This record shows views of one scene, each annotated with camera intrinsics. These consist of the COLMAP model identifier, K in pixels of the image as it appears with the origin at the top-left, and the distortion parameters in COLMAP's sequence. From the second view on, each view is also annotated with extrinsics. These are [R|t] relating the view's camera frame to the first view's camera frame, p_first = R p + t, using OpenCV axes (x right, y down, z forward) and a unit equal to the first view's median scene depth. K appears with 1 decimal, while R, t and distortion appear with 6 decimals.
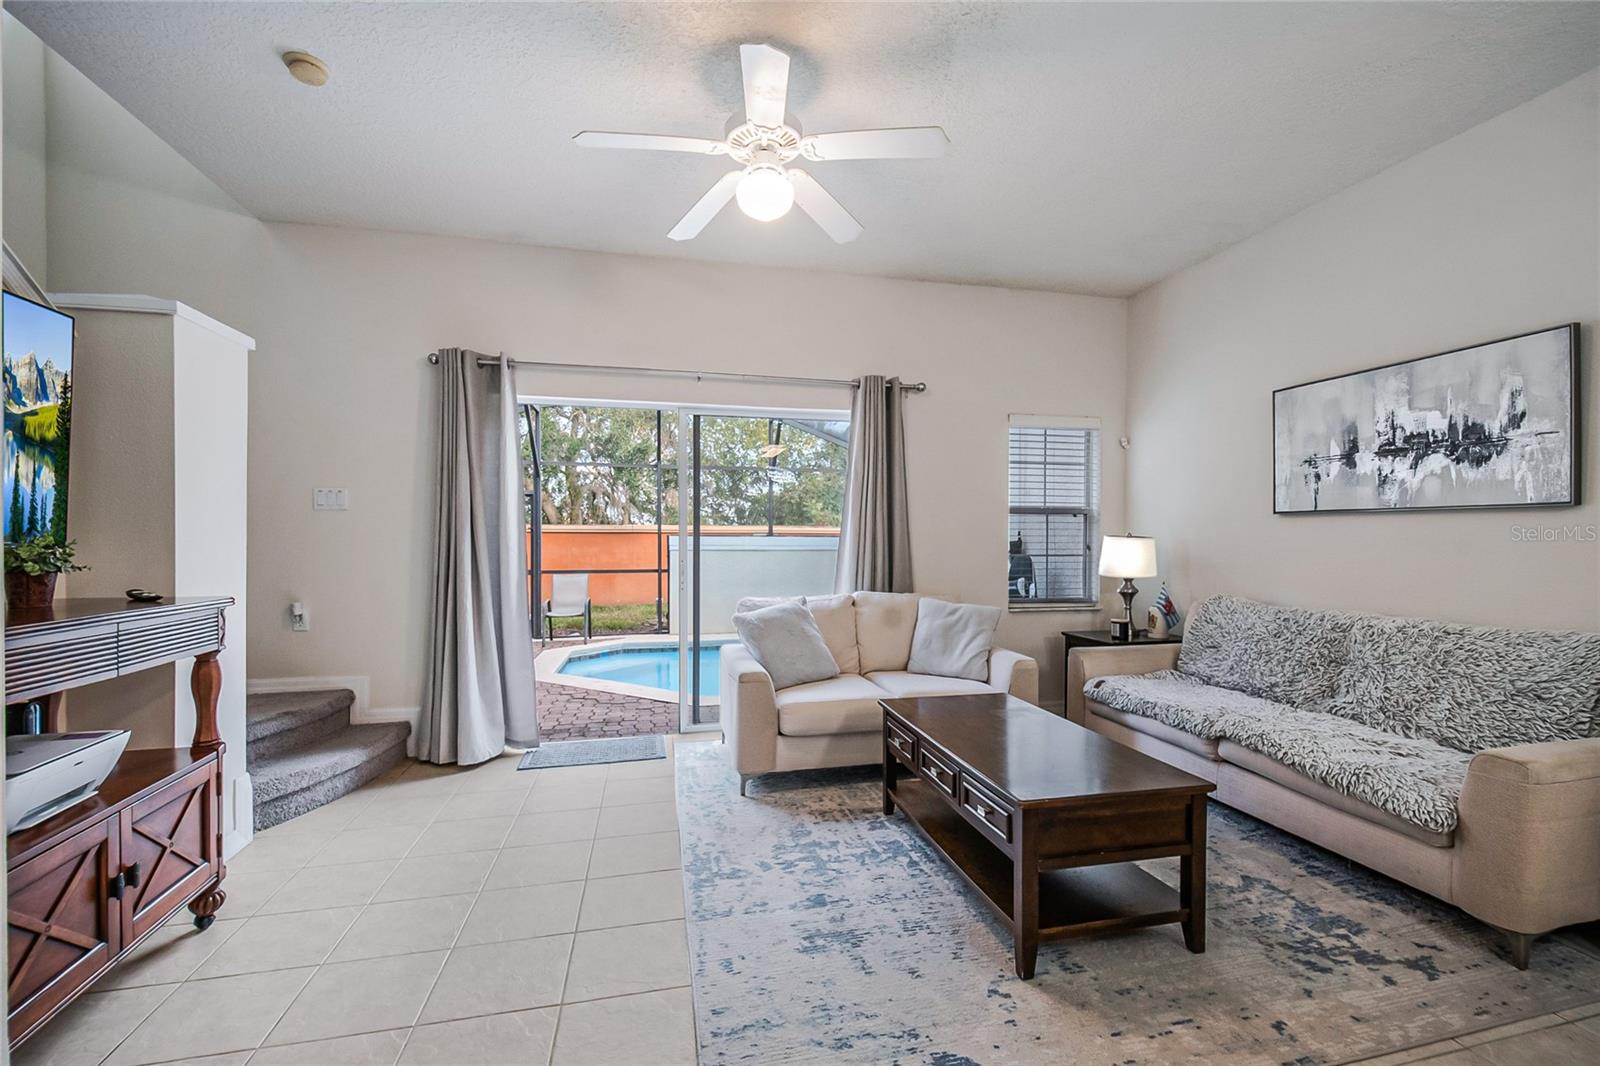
lens RADIAL K [[698.3, 0, 797.0], [0, 698.3, 553.1], [0, 0, 1]] dist [0.035903, -0.026169]
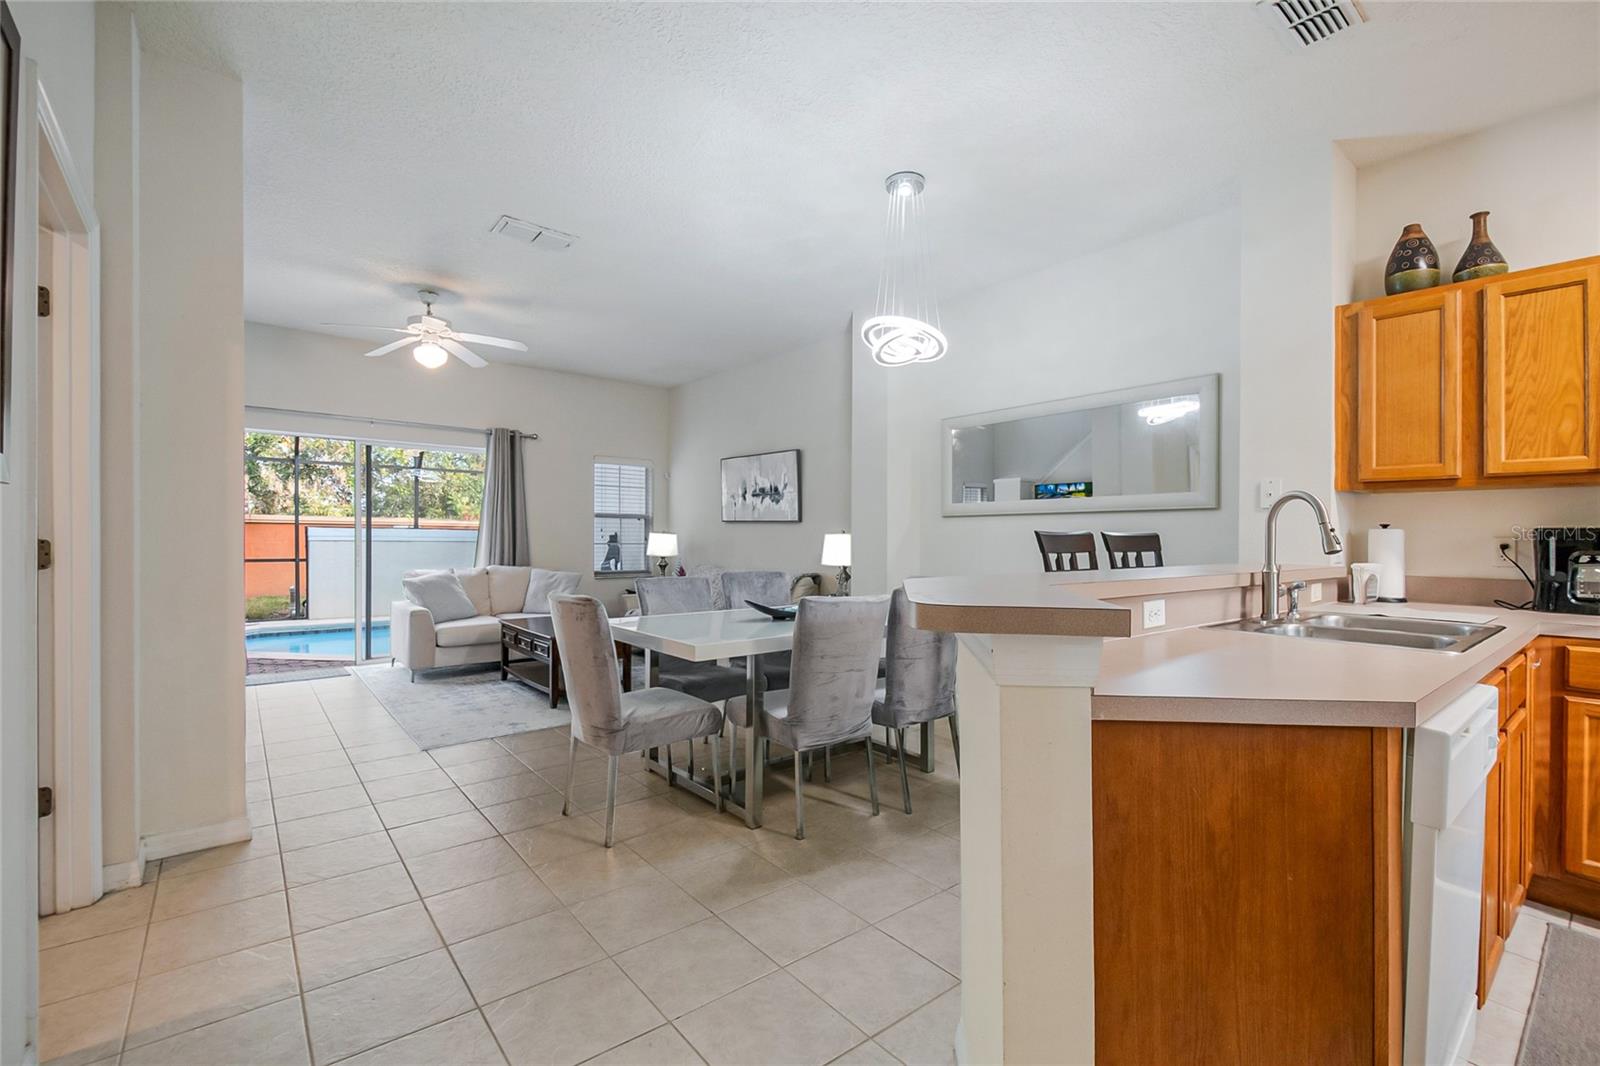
lens RADIAL K [[708.9, 0, 803.6], [0, 708.9, 548.2], [0, 0, 1]] dist [-0.000570, -0.000561]
pose [[0.888433, 0.001211, 0.459005, -0.026260], [-0.001704, 0.999998, 0.000659, 0.018932], [-0.459004, -0.001367, 0.888433, -1.007210]]
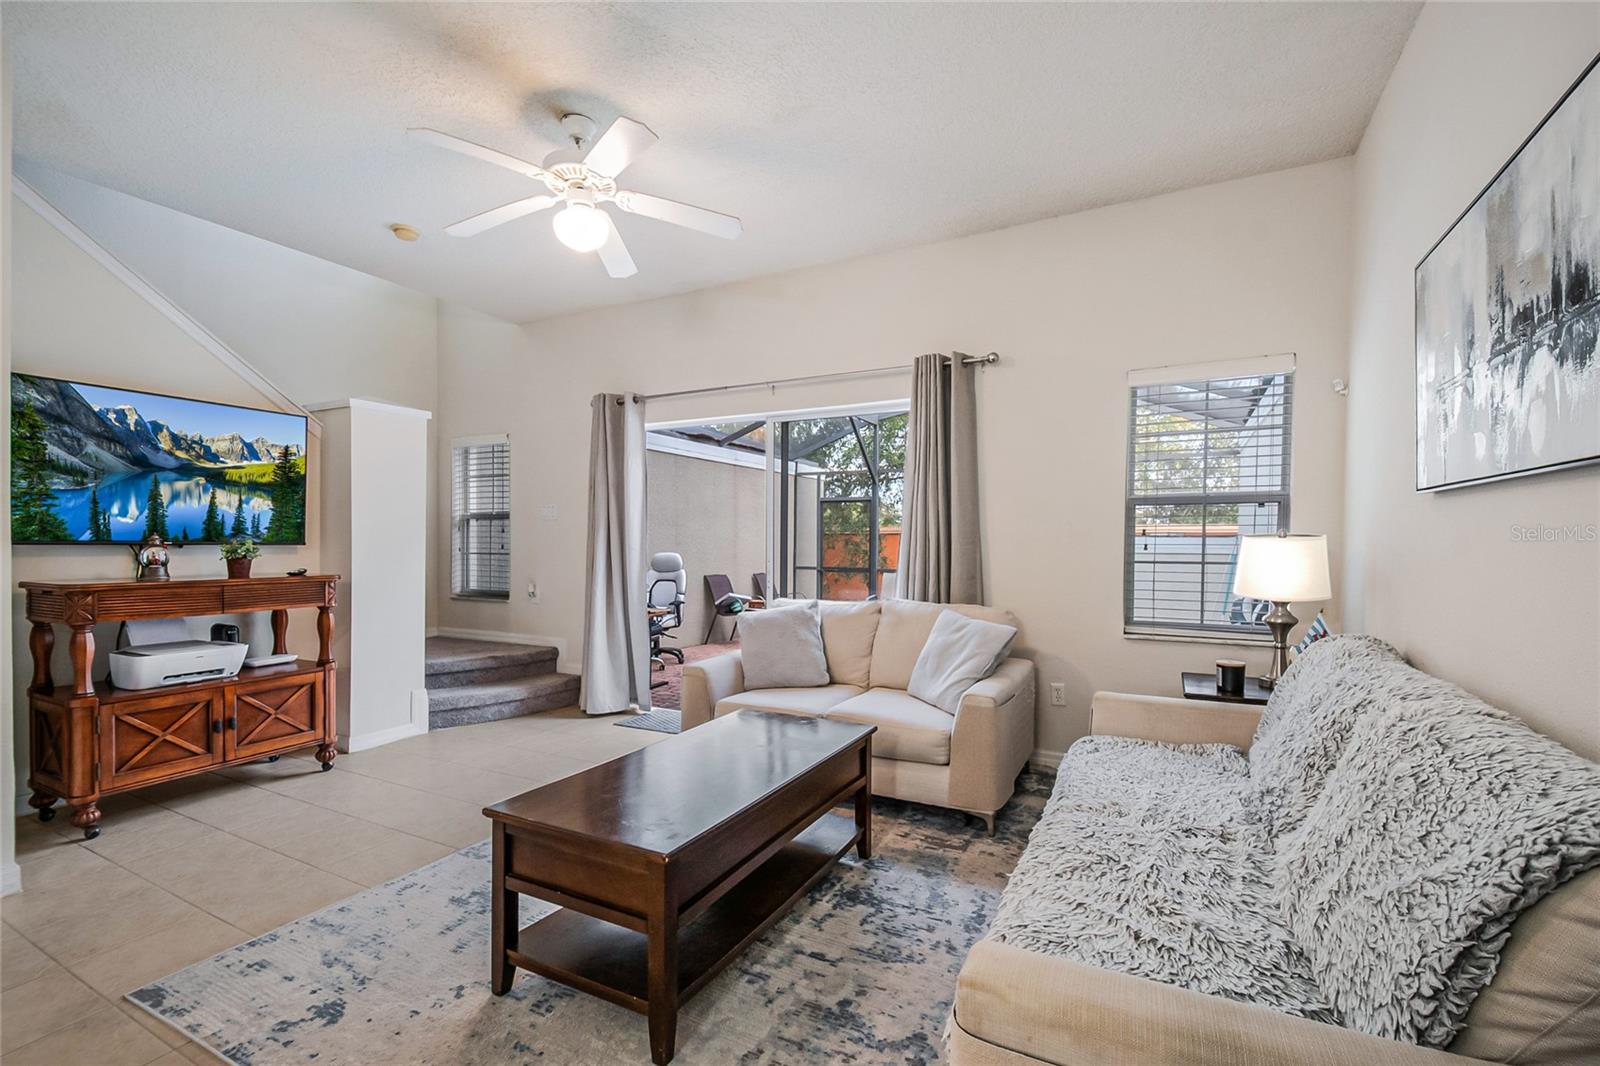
lens RADIAL K [[696.5, 0, 823.5], [0, 696.5, 551.8], [0, 0, 1]] dist [0.035275, -0.019068]
pose [[0.766006, 0.012007, -0.642721, 0.803479], [-0.015705, 0.999877, -0.000039, -0.002903], [0.642642, 0.010124, 0.766100, 0.341138]]
